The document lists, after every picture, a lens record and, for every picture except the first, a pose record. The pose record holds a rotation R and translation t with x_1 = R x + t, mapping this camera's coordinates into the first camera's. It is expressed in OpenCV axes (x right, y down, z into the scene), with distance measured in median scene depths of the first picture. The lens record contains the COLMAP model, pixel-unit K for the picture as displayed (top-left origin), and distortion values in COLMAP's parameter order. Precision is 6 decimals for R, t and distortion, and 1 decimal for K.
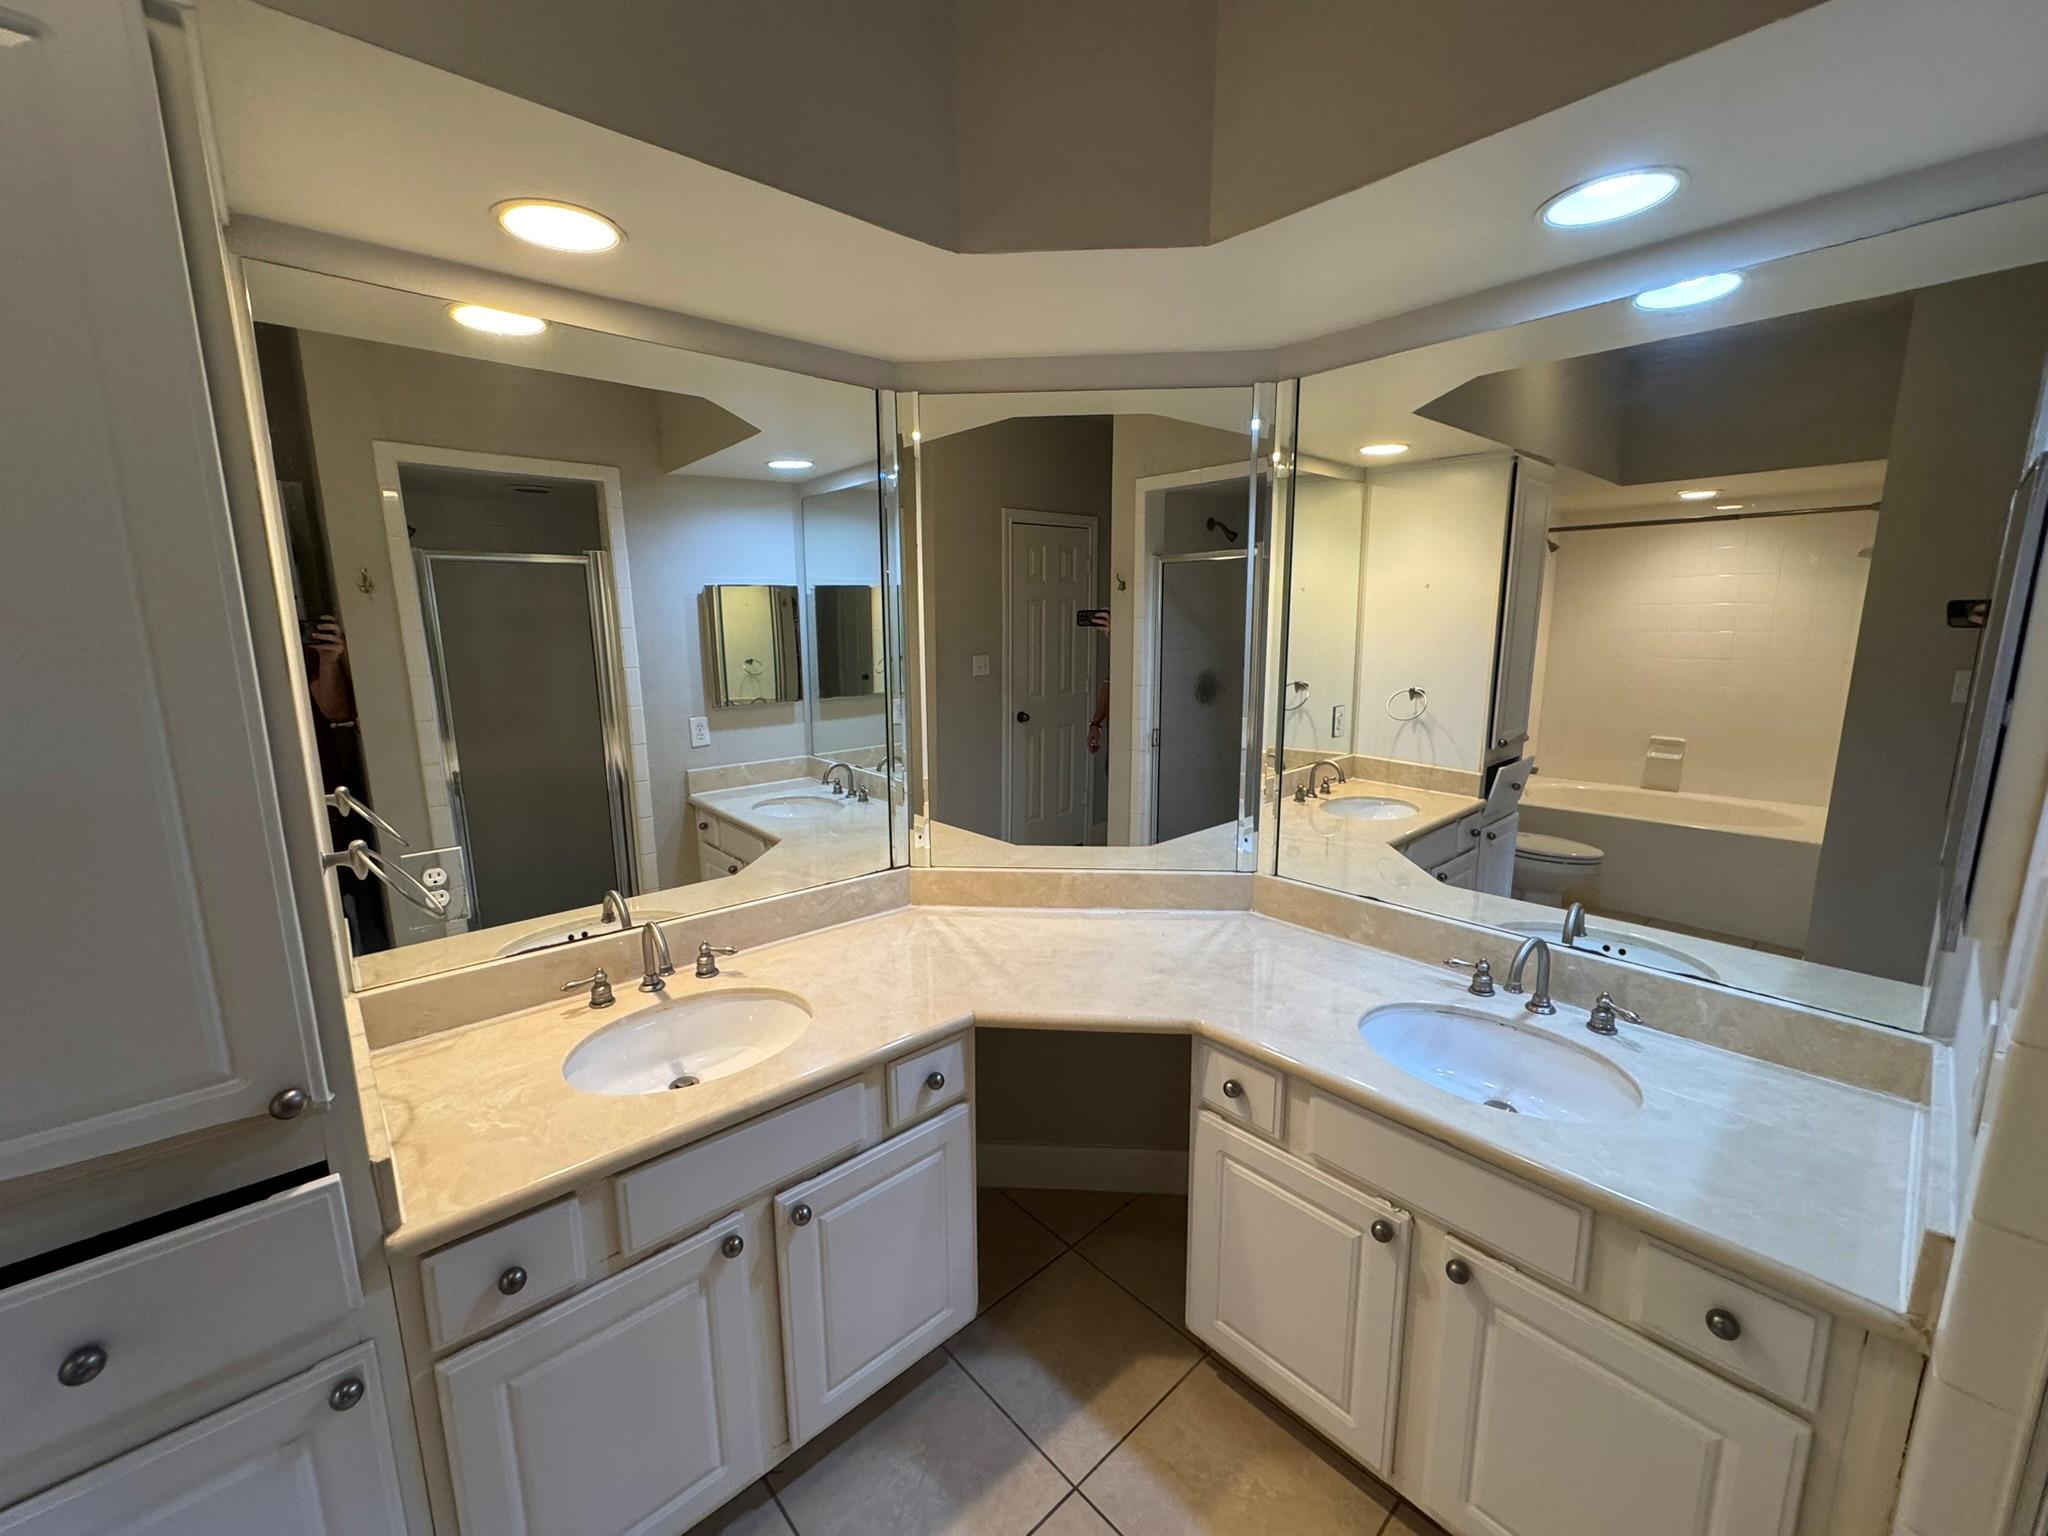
lens RADIAL K [[818.6, 0, 1021.5], [0, 818.6, 765.6], [0, 0, 1]] dist [-0.001227, 0.000020]
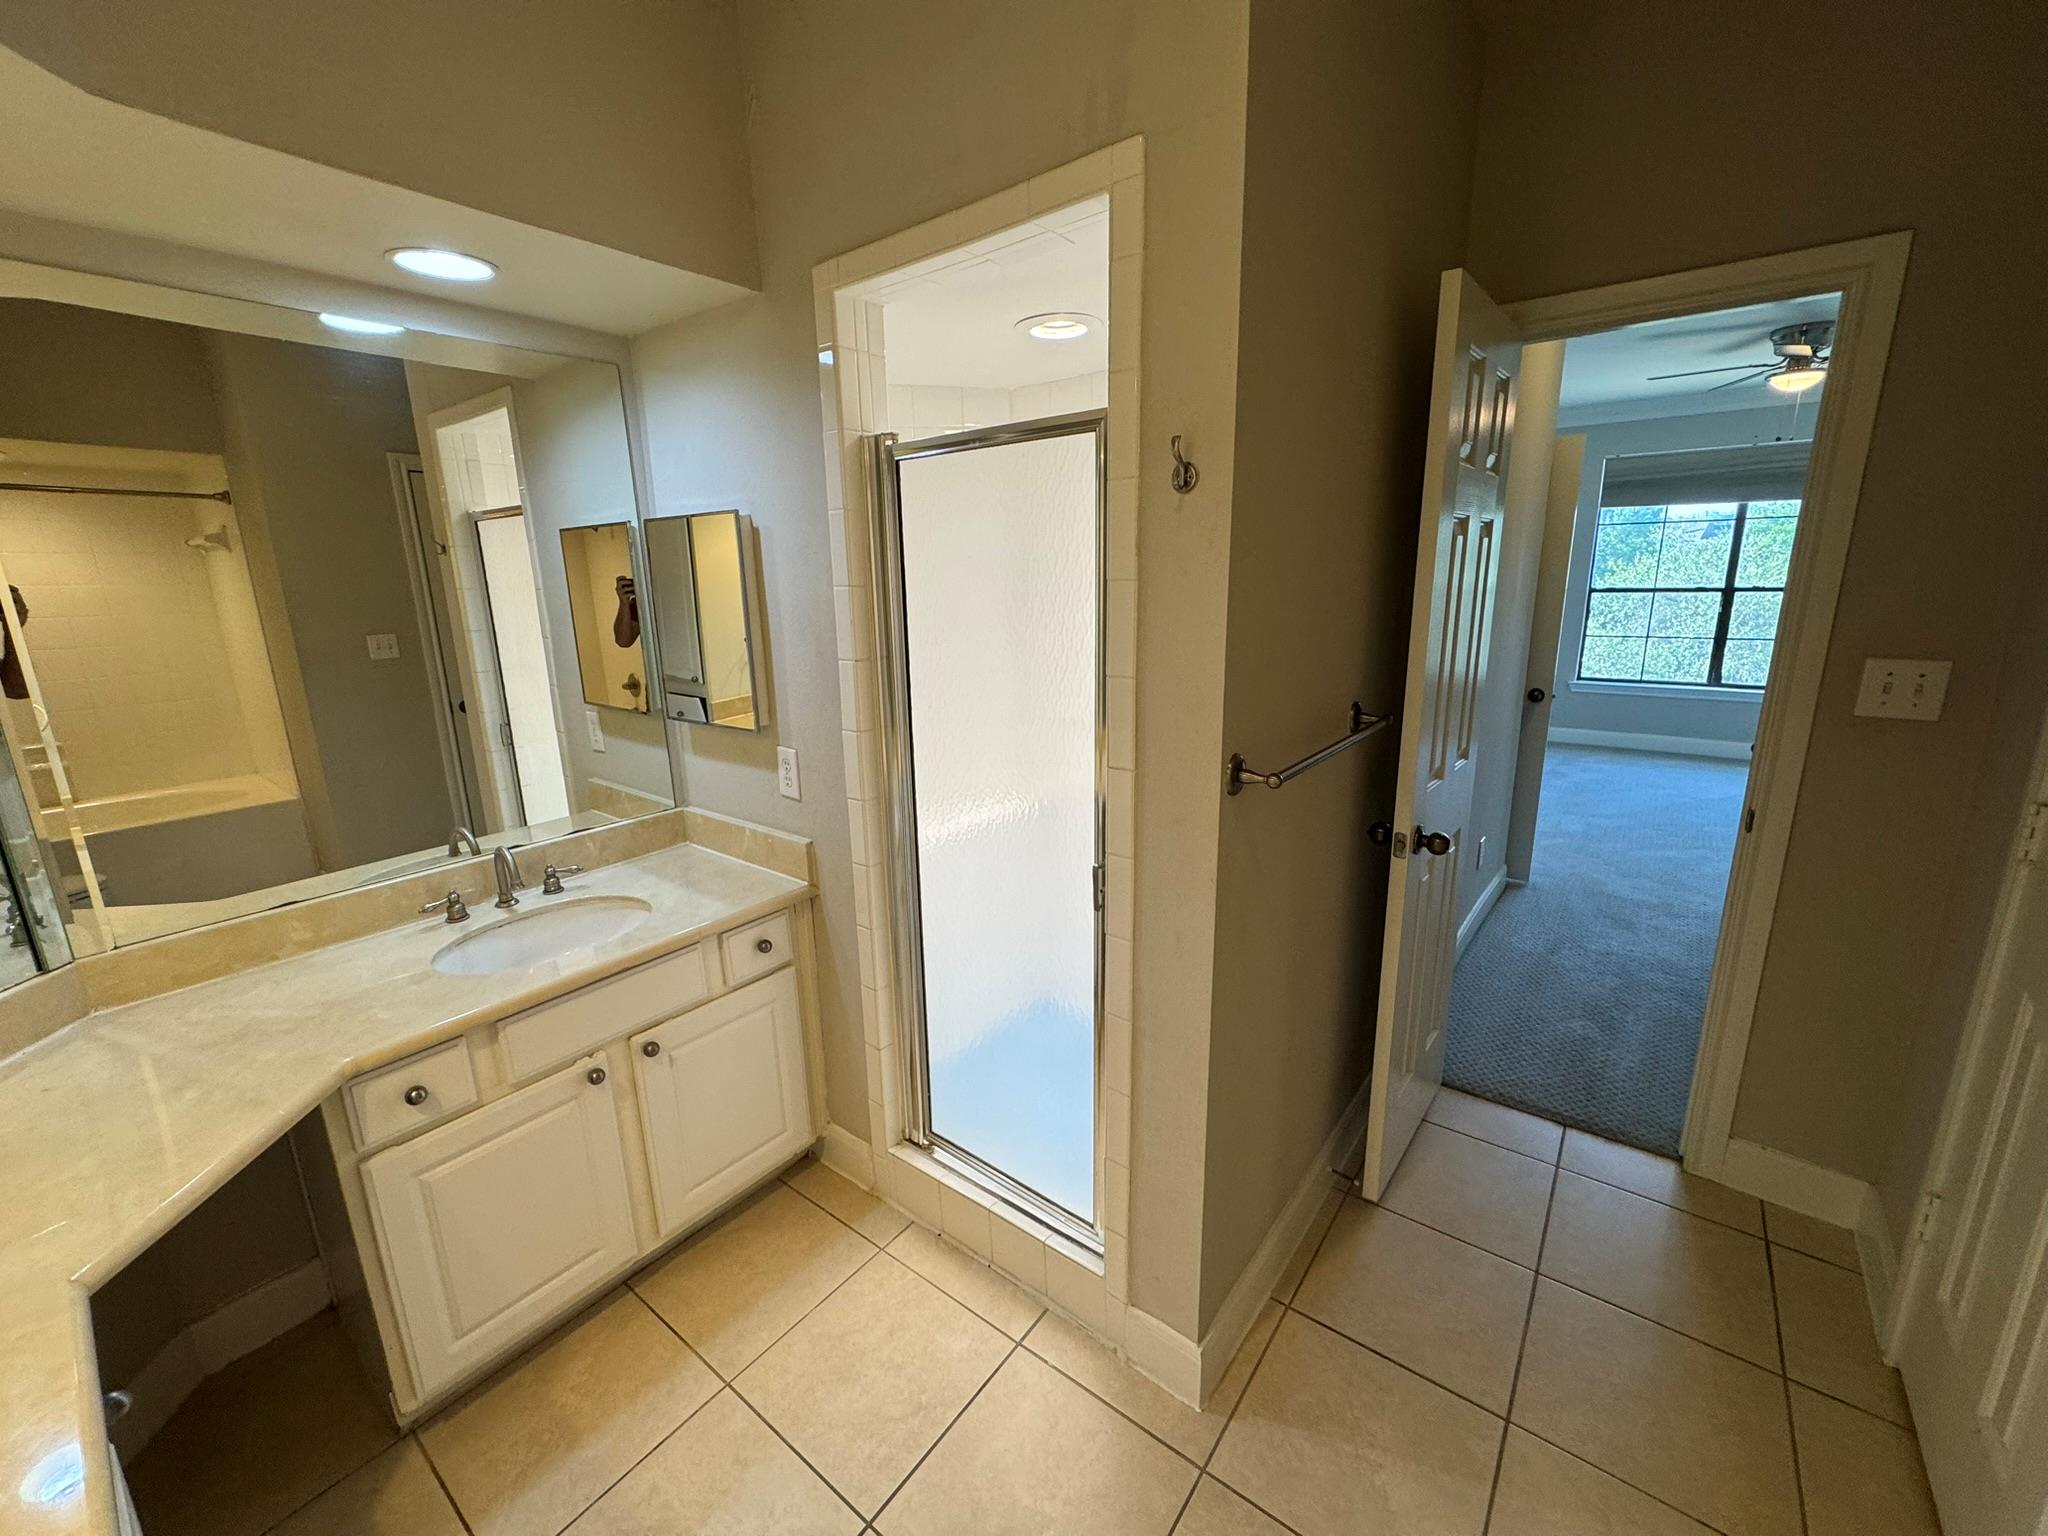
lens RADIAL K [[818.6, 0, 1021.5], [0, 818.6, 765.6], [0, 0, 1]] dist [-0.001227, 0.000020]
pose [[-0.181392, -0.204852, 0.961838, -0.652421], [0.197990, 0.950429, 0.239761, -0.046483], [-0.963274, 0.233925, -0.131842, 0.352114]]
